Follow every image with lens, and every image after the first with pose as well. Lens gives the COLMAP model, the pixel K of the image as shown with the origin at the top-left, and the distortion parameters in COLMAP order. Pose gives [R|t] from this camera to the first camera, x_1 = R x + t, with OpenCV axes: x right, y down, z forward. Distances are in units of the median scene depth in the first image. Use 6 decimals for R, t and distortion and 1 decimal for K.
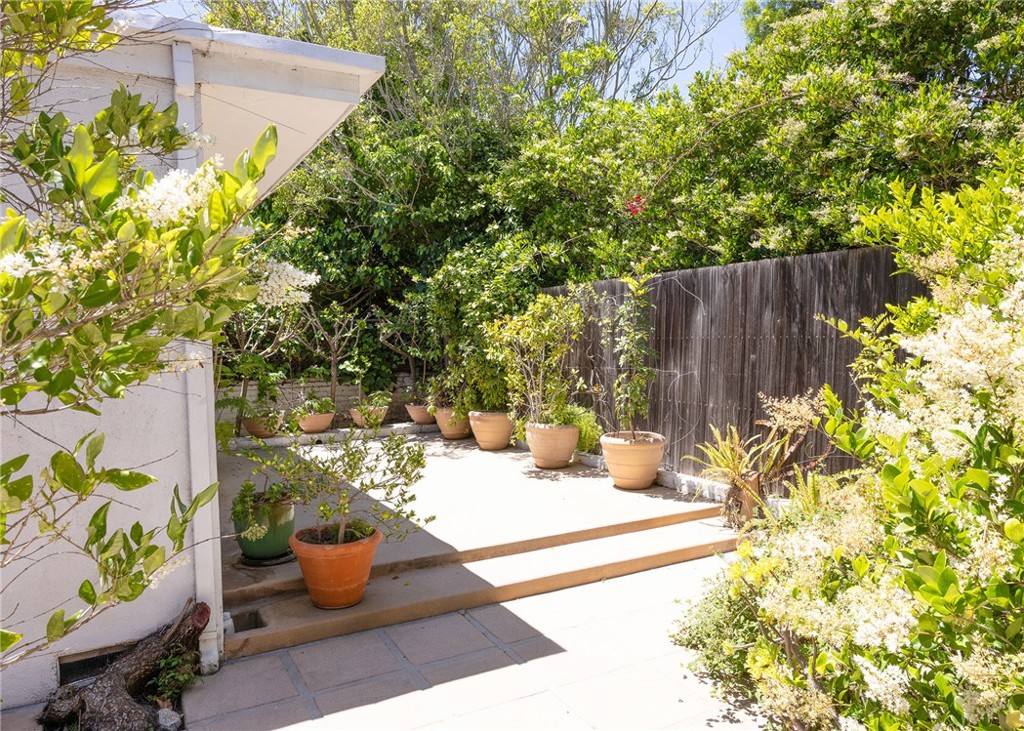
lens RADIAL K [[695.1, 0, 494.3], [0, 695.1, 367.5], [0, 0, 1]] dist [0.006546, 0.000474]
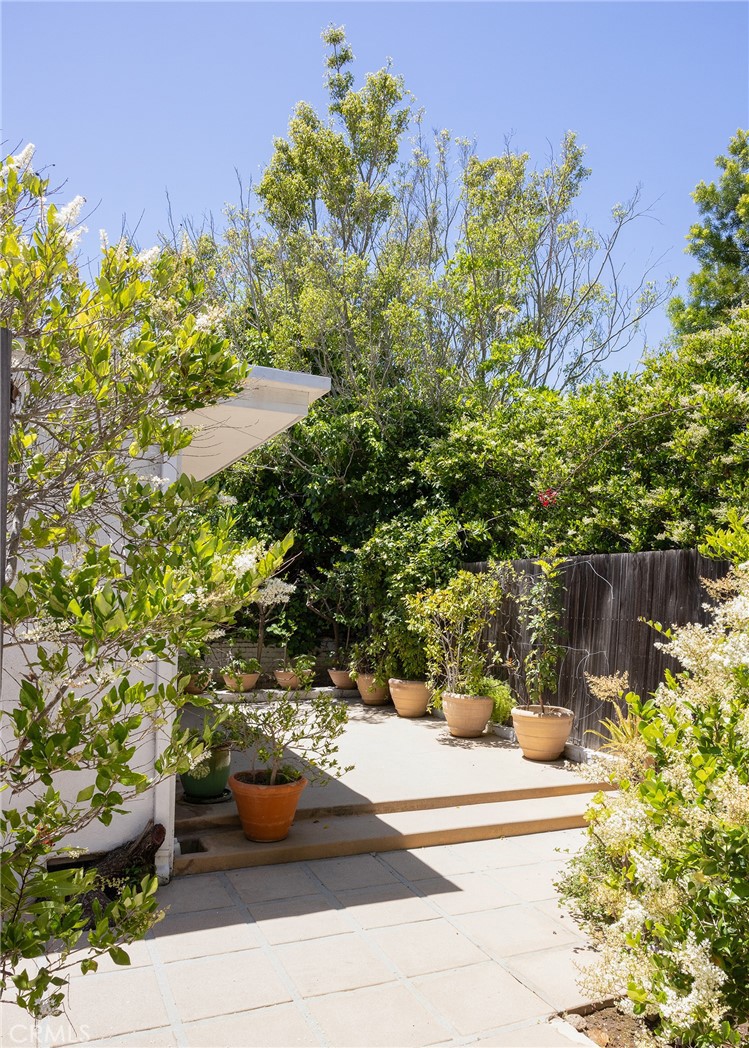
lens RADIAL K [[742.8, 0, 374.3], [0, 742.8, 589.4], [0, 0, 1]] dist [0.021482, 0.000533]
pose [[0.996958, 0.043528, -0.064657, 0.008479], [-0.047246, 0.997248, -0.057142, -0.006094], [0.061992, 0.060023, 0.996270, -0.131146]]
